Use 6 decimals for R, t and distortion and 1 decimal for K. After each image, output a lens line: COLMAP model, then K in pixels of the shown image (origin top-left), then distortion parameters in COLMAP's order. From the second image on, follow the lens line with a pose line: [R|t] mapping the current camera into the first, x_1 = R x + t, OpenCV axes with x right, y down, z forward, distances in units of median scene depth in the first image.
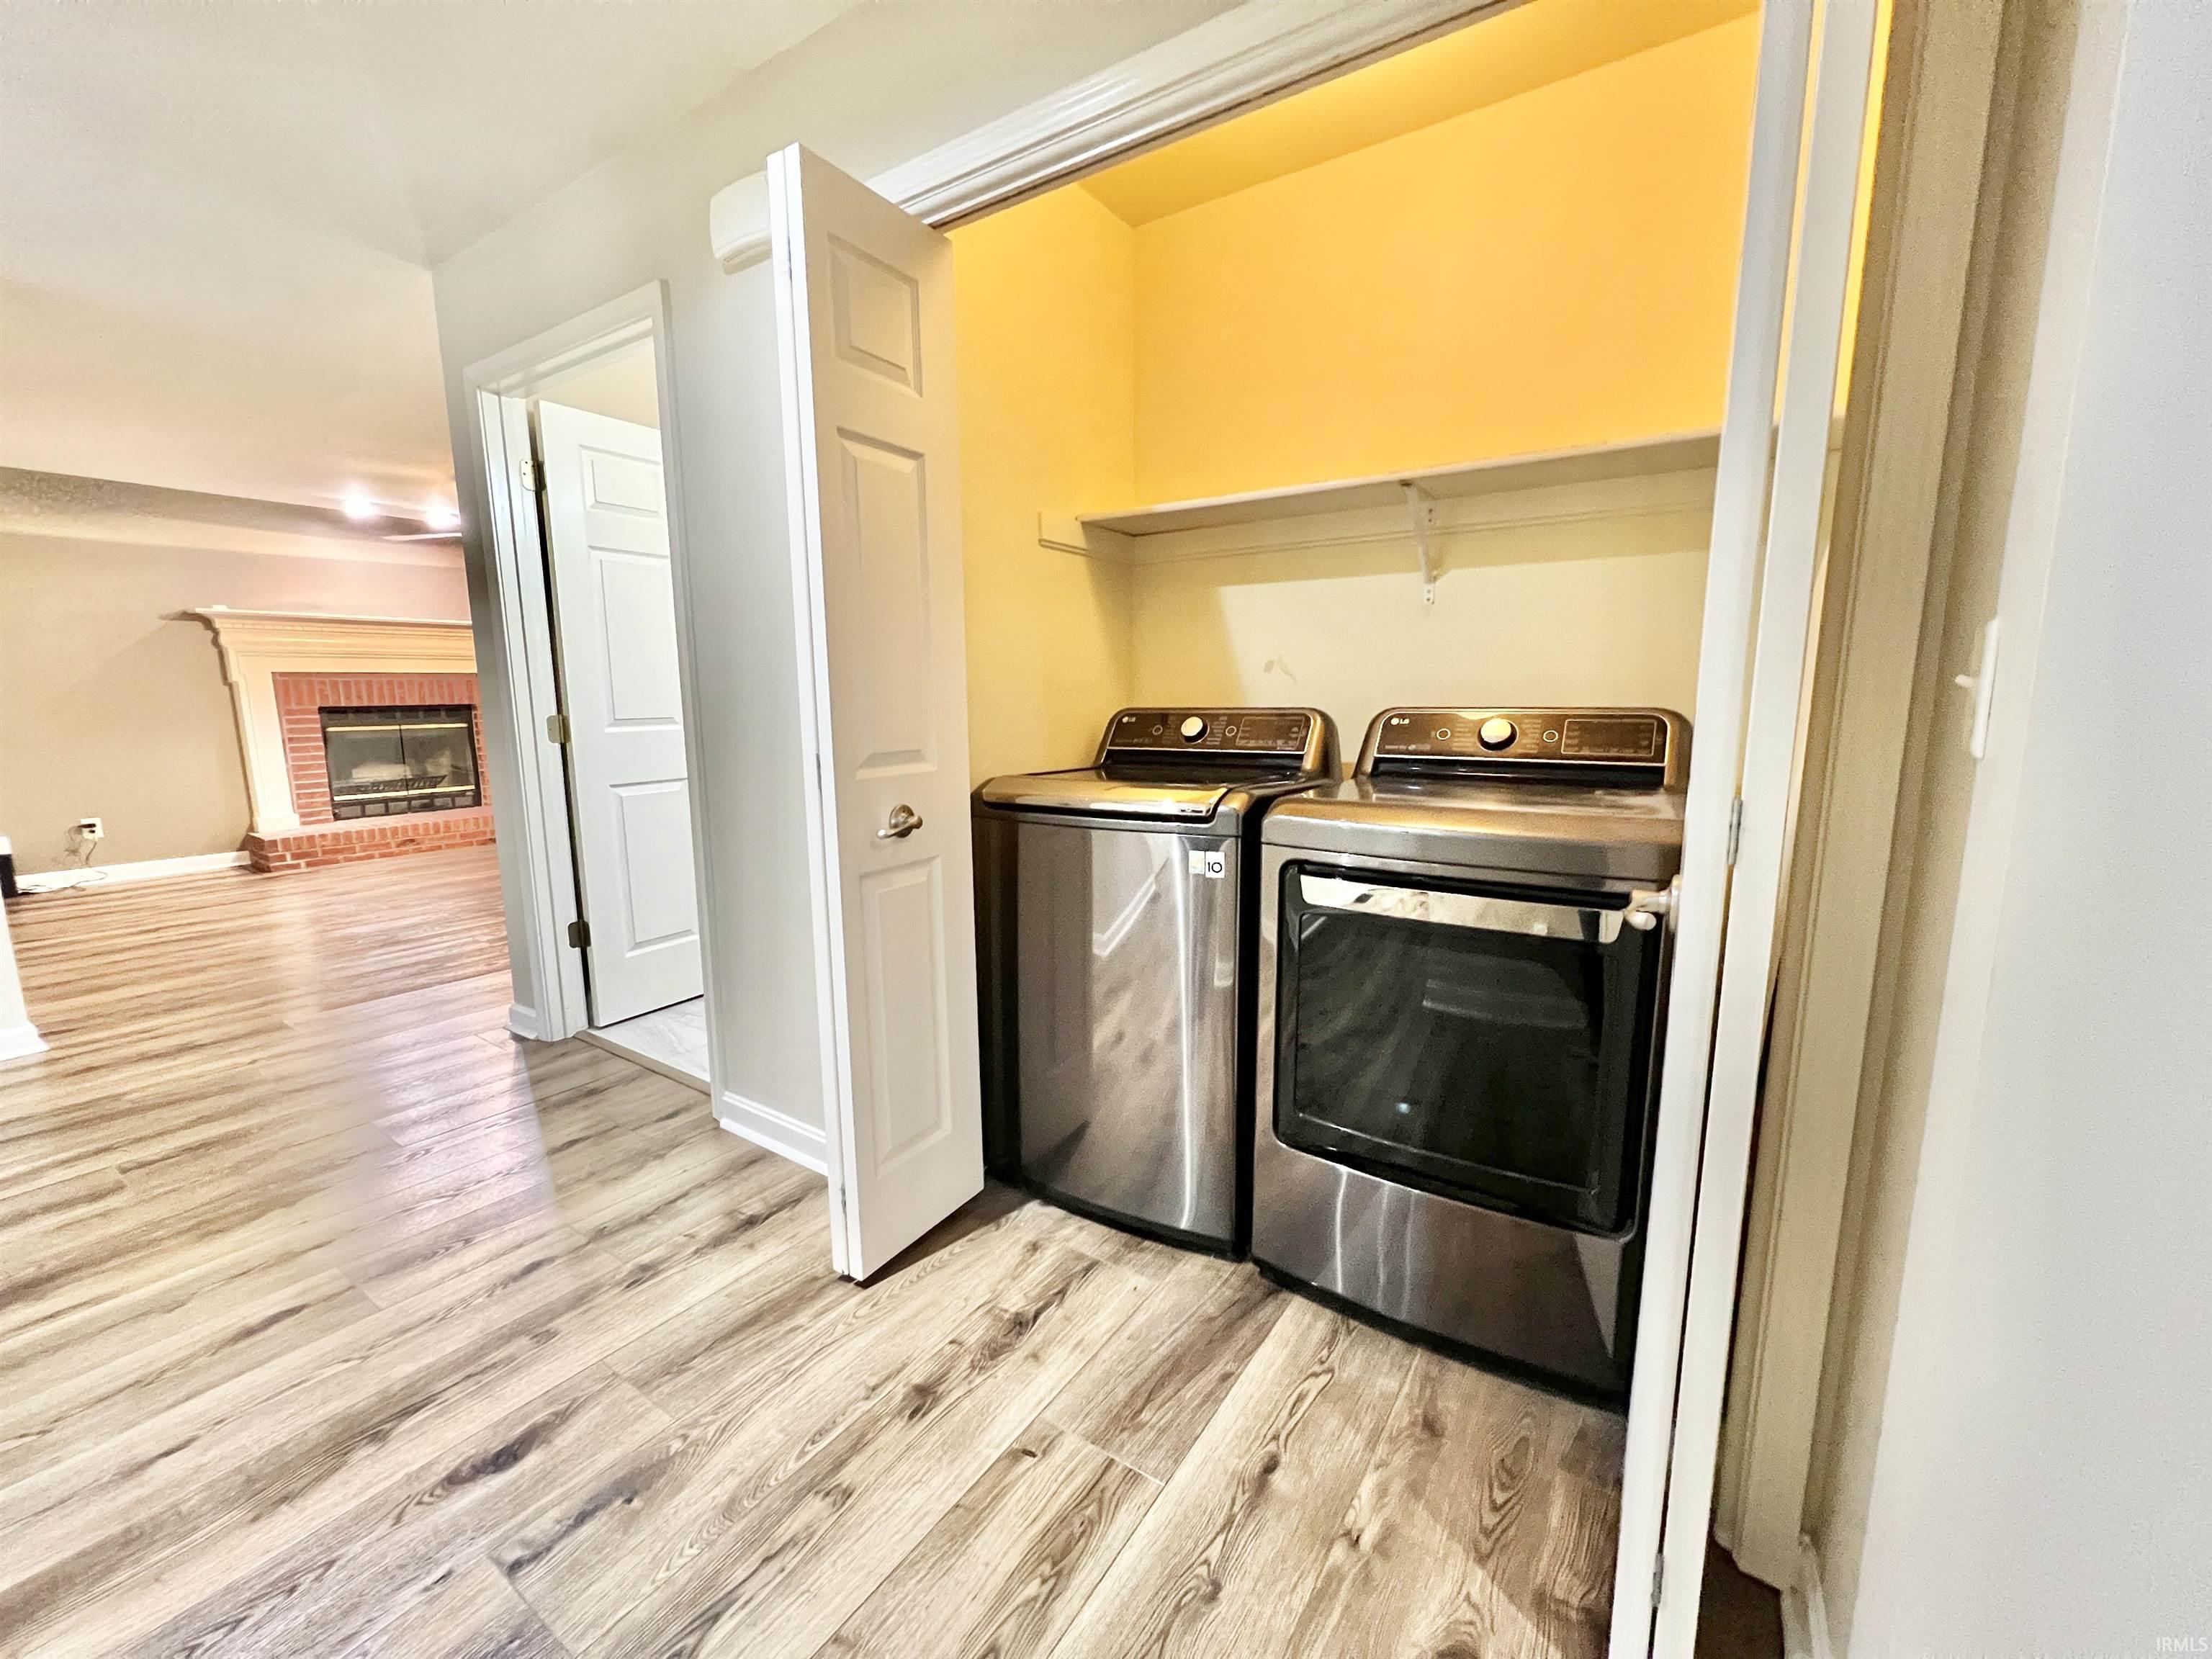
lens RADIAL K [[883.1, 0, 1099.5], [0, 883.1, 826.2], [0, 0, 1]] dist [-0.002715, 0.000029]
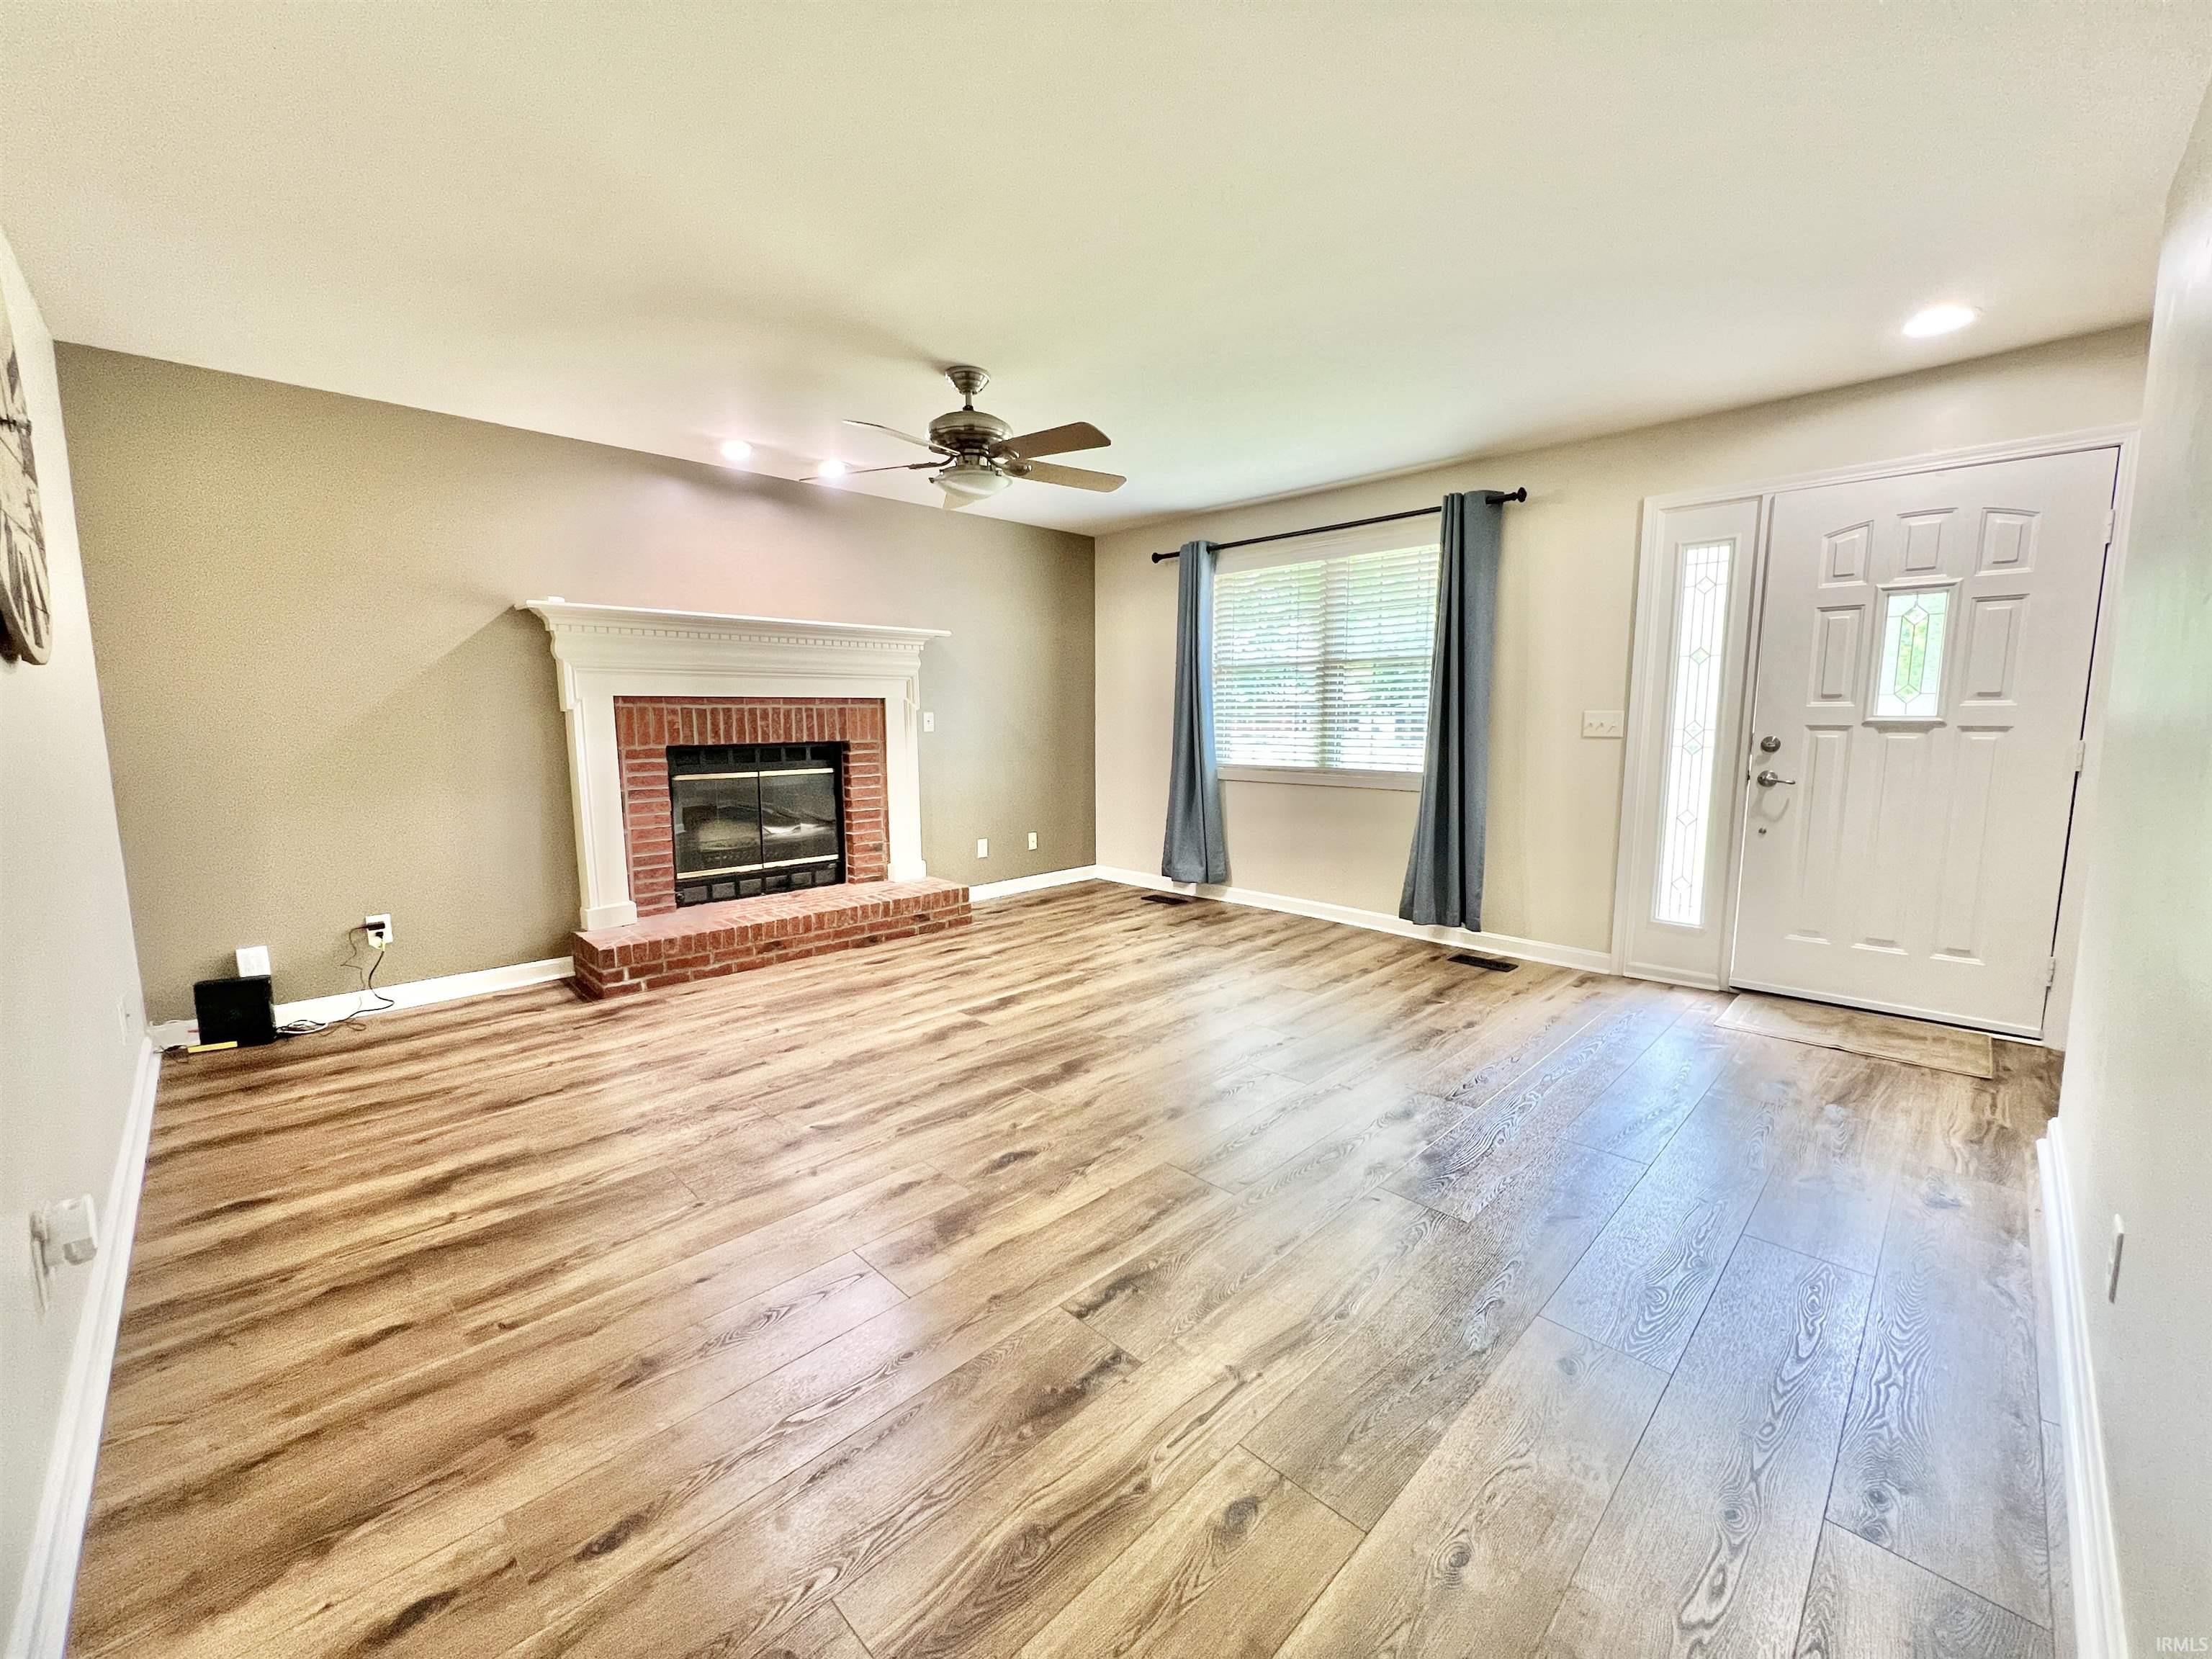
lens RADIAL K [[883.1, 0, 1099.5], [0, 883.1, 826.2], [0, 0, 1]] dist [-0.002715, 0.000029]
pose [[0.978361, 0.024447, -0.205454, -0.408279], [-0.030038, 0.999257, -0.024139, -0.066319], [0.204711, 0.029788, 0.978369, 0.391469]]
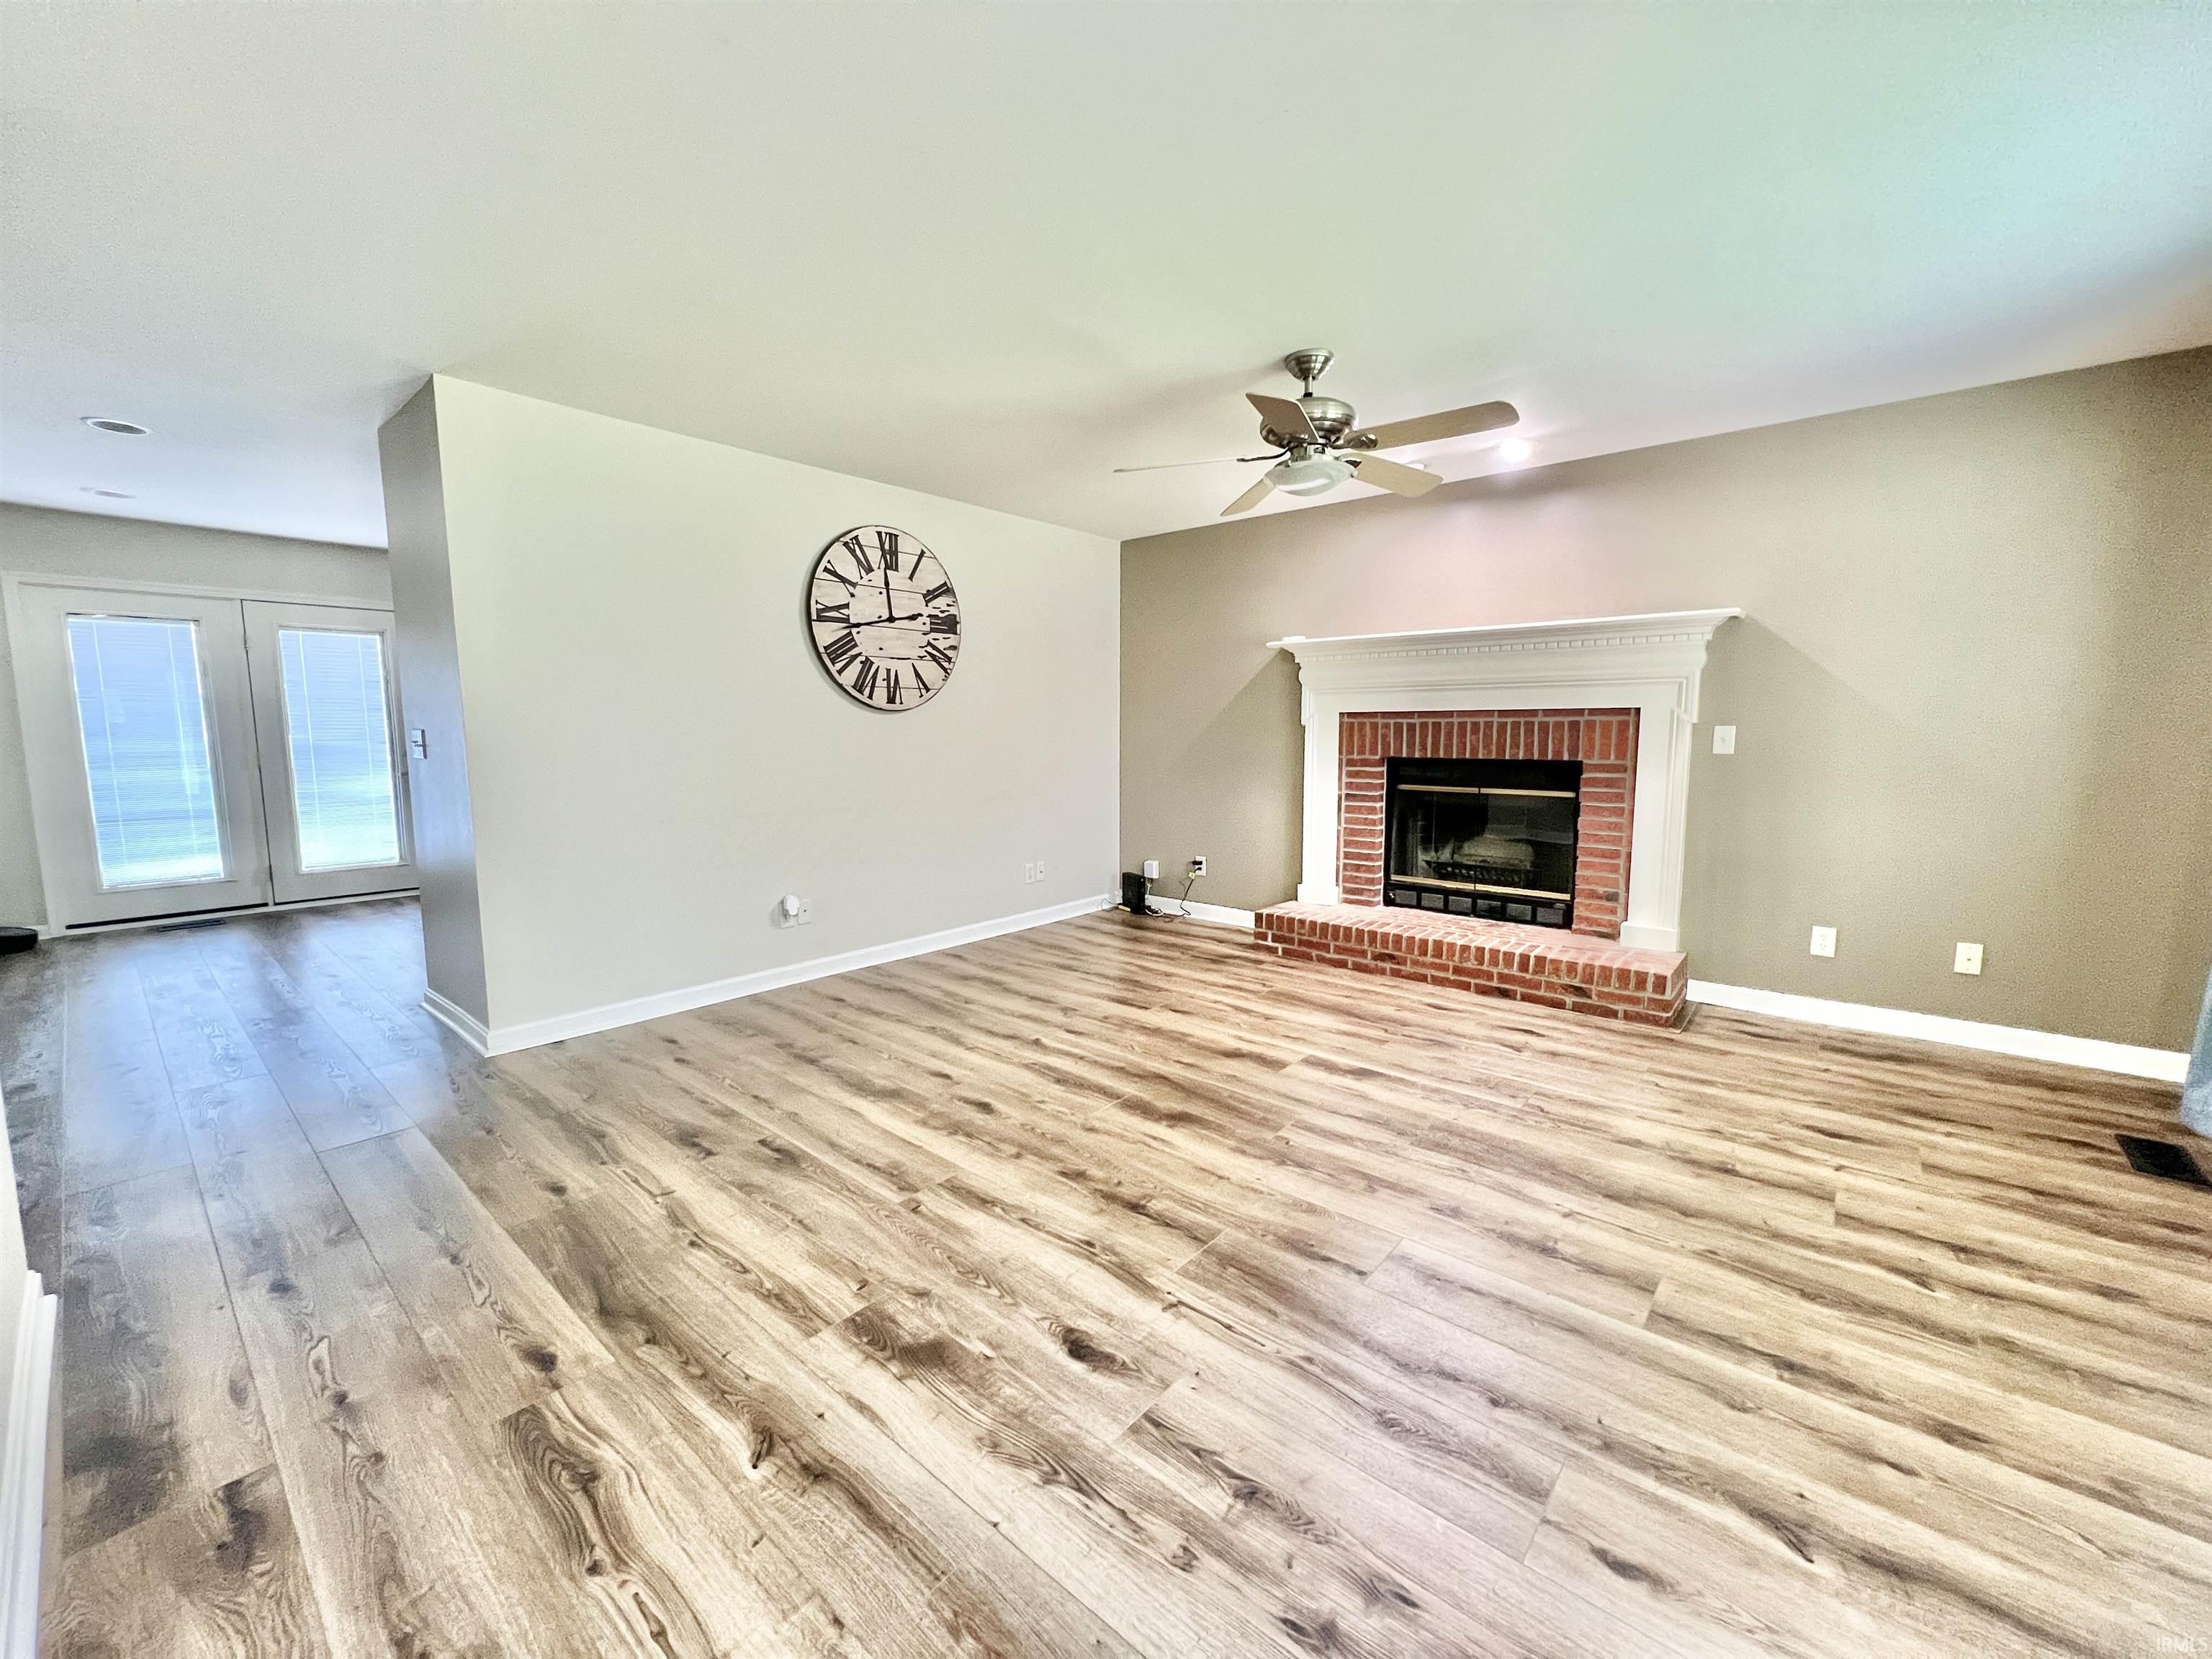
lens RADIAL K [[883.1, 0, 1099.5], [0, 883.1, 826.2], [0, 0, 1]] dist [-0.002715, 0.000029]
pose [[-0.130564, 0.113592, -0.984911, -0.091435], [-0.148946, 0.979893, 0.132758, -0.142387], [0.980188, 0.164032, -0.111019, 0.856381]]
